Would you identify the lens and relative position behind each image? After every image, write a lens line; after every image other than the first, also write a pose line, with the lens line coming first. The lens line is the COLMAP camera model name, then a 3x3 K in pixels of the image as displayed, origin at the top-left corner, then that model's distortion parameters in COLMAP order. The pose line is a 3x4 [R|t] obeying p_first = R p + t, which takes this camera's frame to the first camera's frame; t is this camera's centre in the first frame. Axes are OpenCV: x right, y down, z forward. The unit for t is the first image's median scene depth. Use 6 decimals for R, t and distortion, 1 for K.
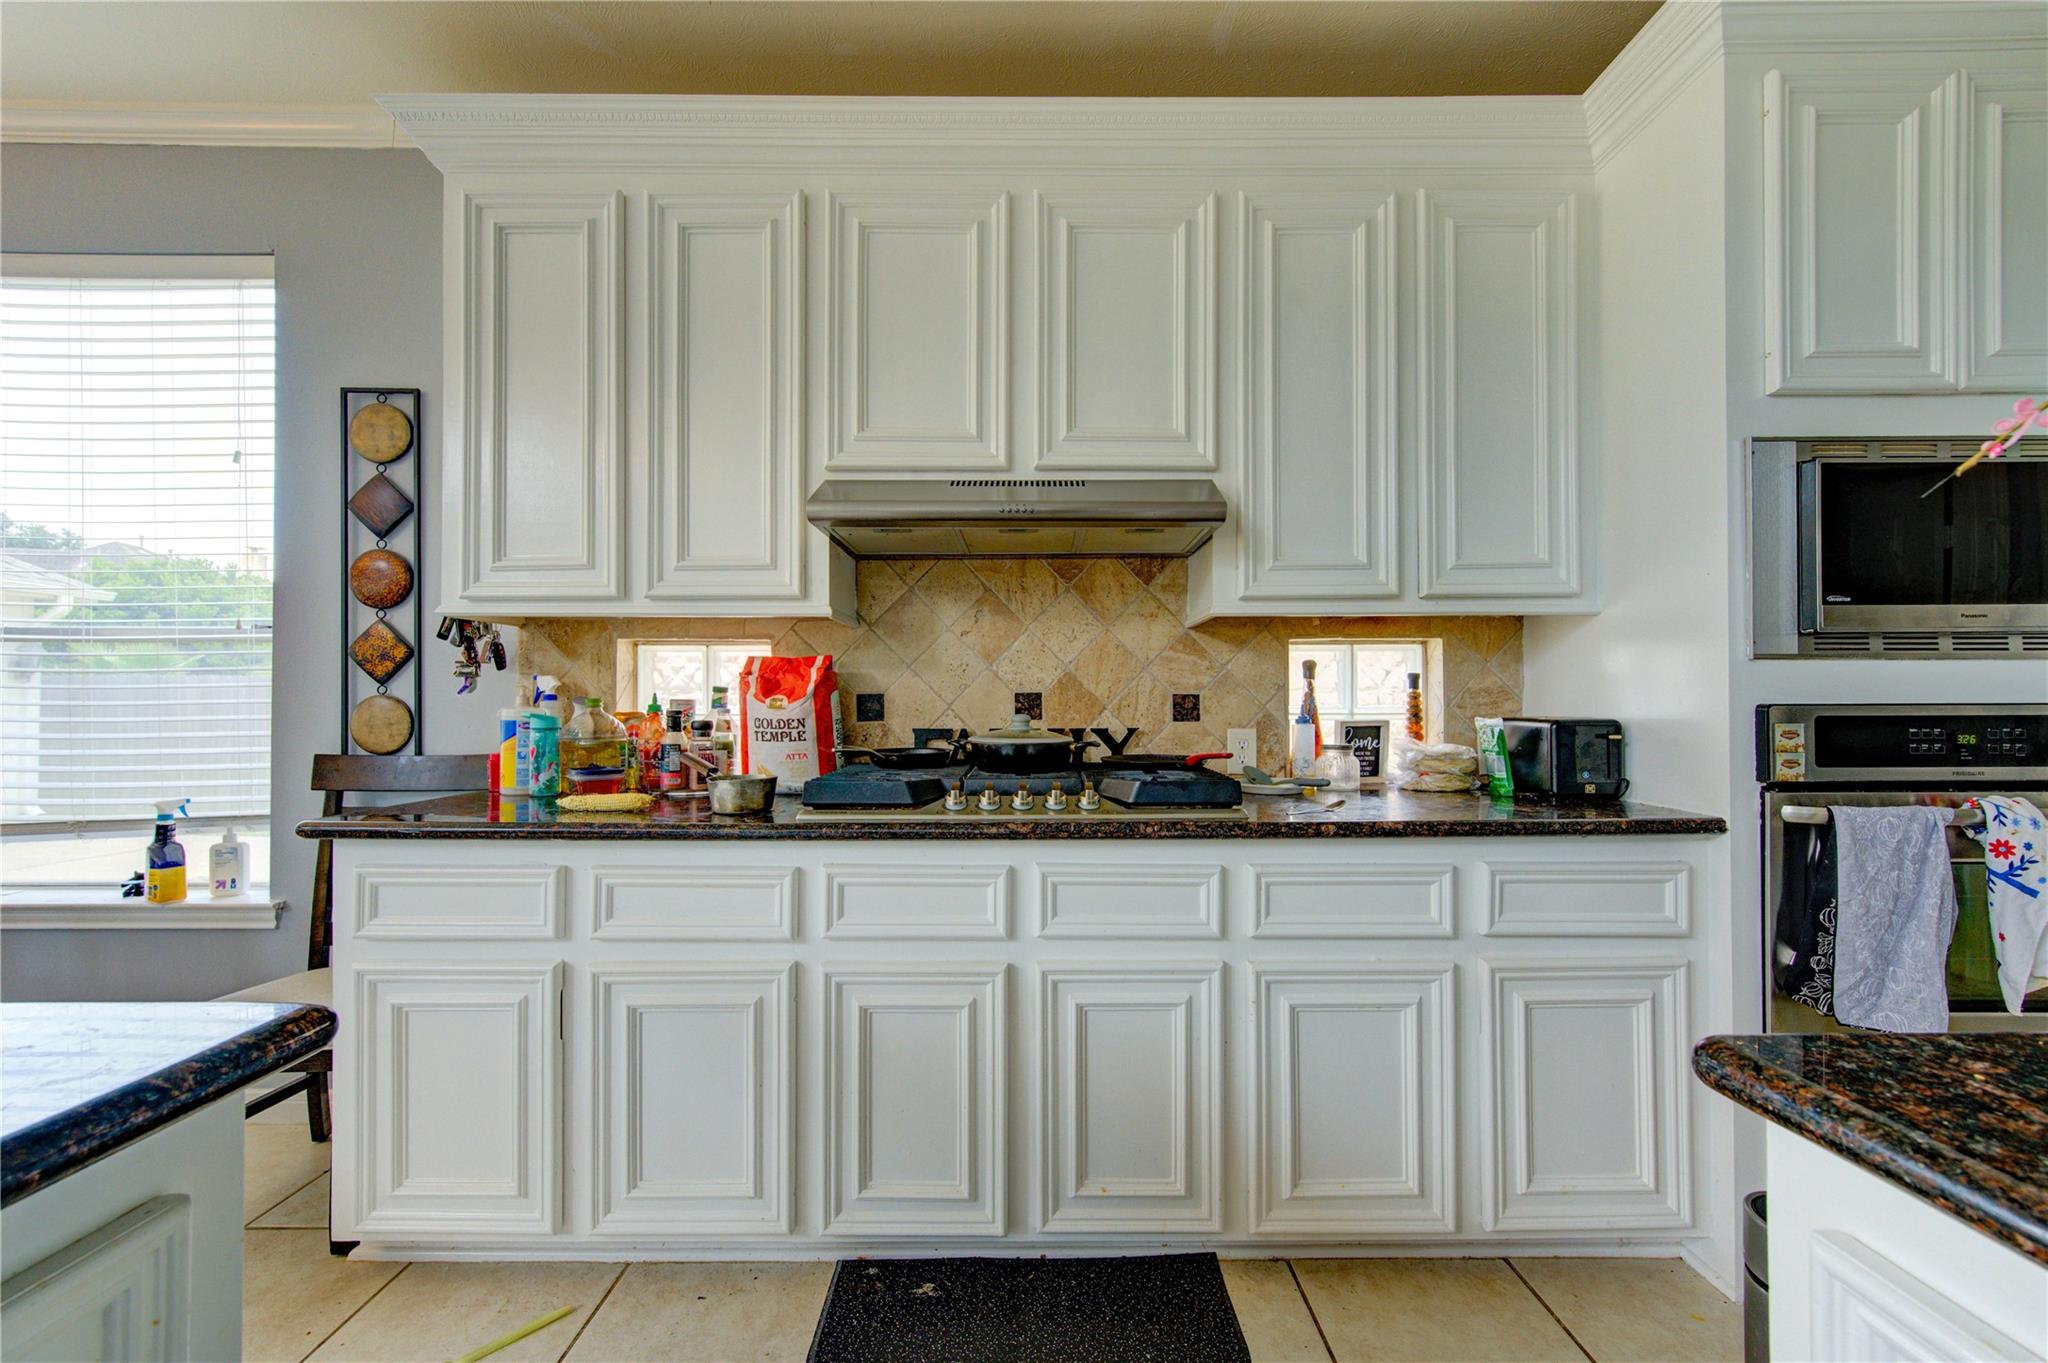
lens RADIAL K [[810.2, 0, 1012.1], [0, 810.2, 695.9], [0, 0, 1]] dist [-0.001084, -0.000256]
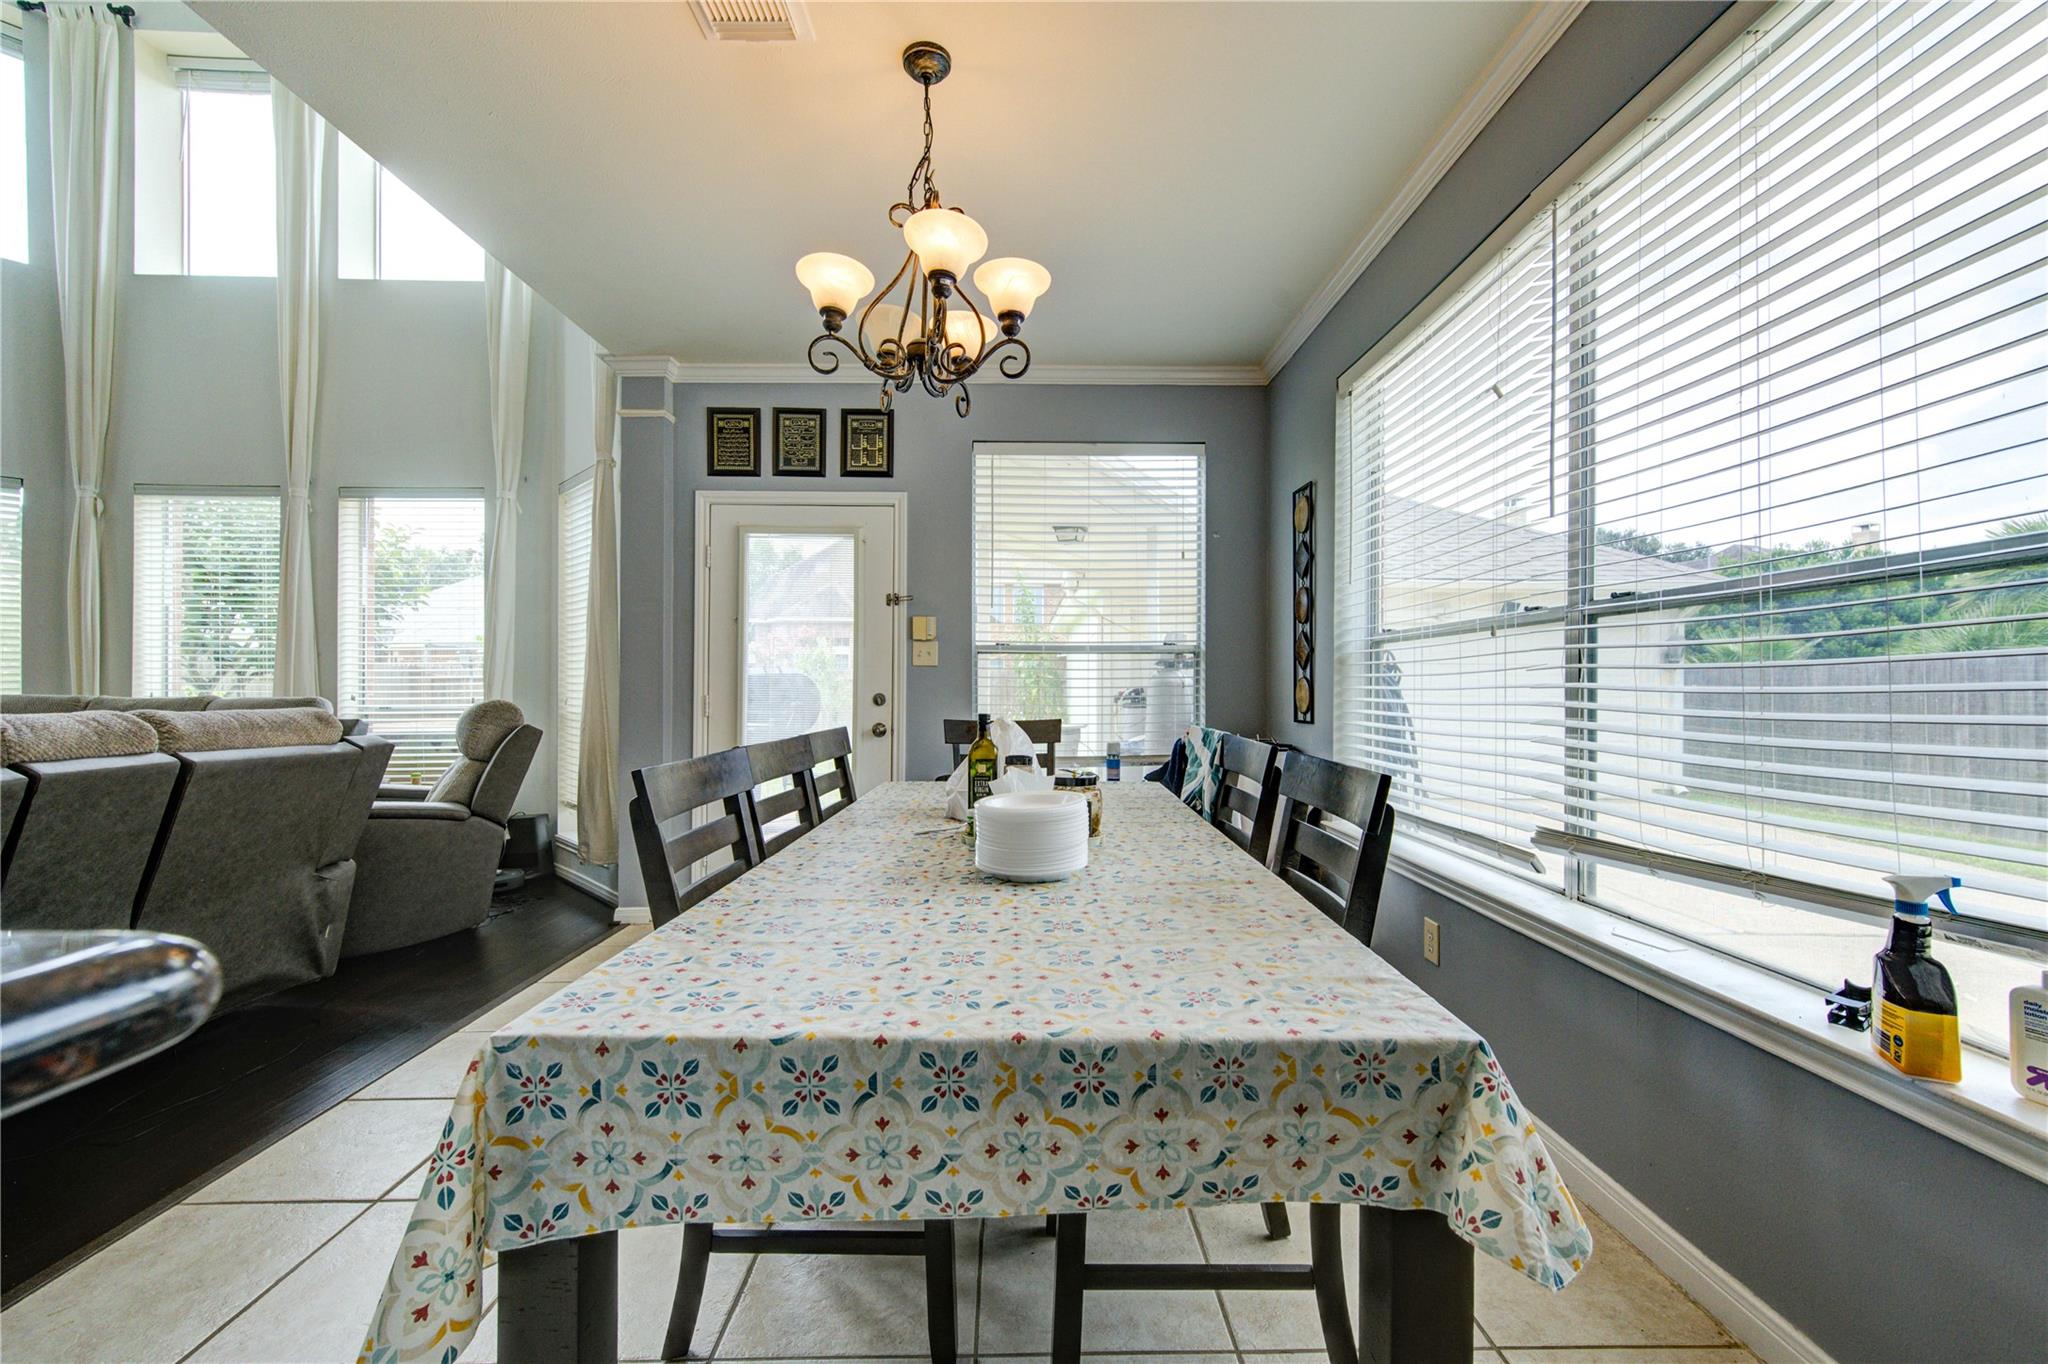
lens RADIAL K [[810.0, 0, 1042.1], [0, 810.0, 691.4], [0, 0, 1]] dist [0.000054, -0.000029]
pose [[0.026429, 0.000550, -0.999651, -0.664748], [0.008135, 0.999967, 0.000766, 0.009064], [0.999618, -0.008153, 0.026424, 0.526905]]
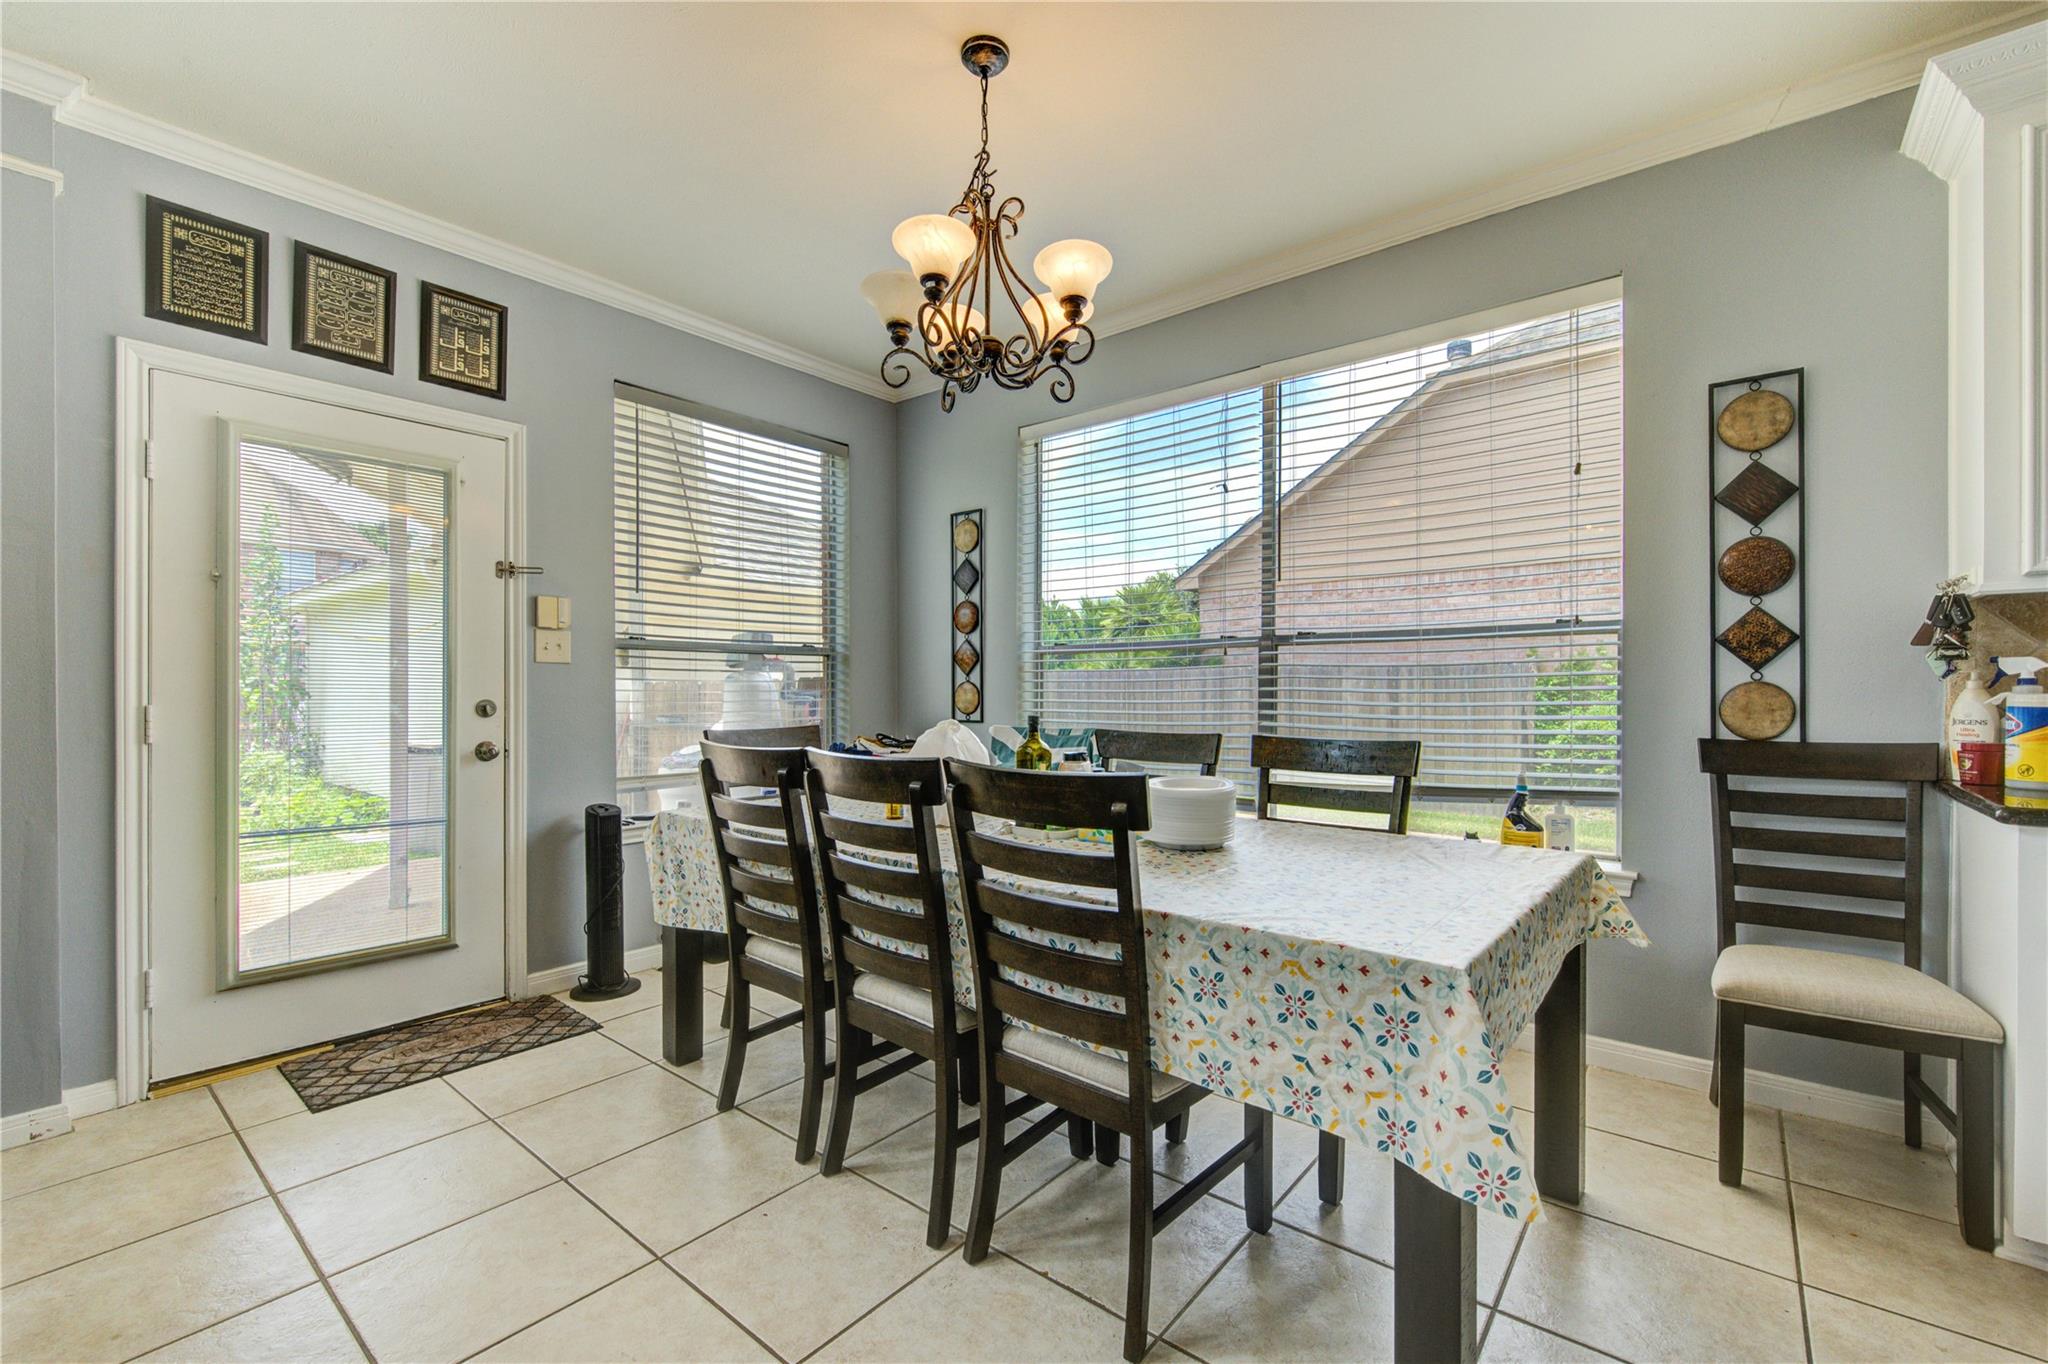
lens RADIAL K [[868.4, 0, 1024.0], [0, 868.4, 682.0], [0, 0, 1]] dist [-0.000605, -0.000436]
pose [[0.777985, -0.009692, -0.628209, -1.024274], [0.009638, 0.999947, -0.003491, -0.006375], [0.628209, -0.003339, 0.778037, -0.518277]]
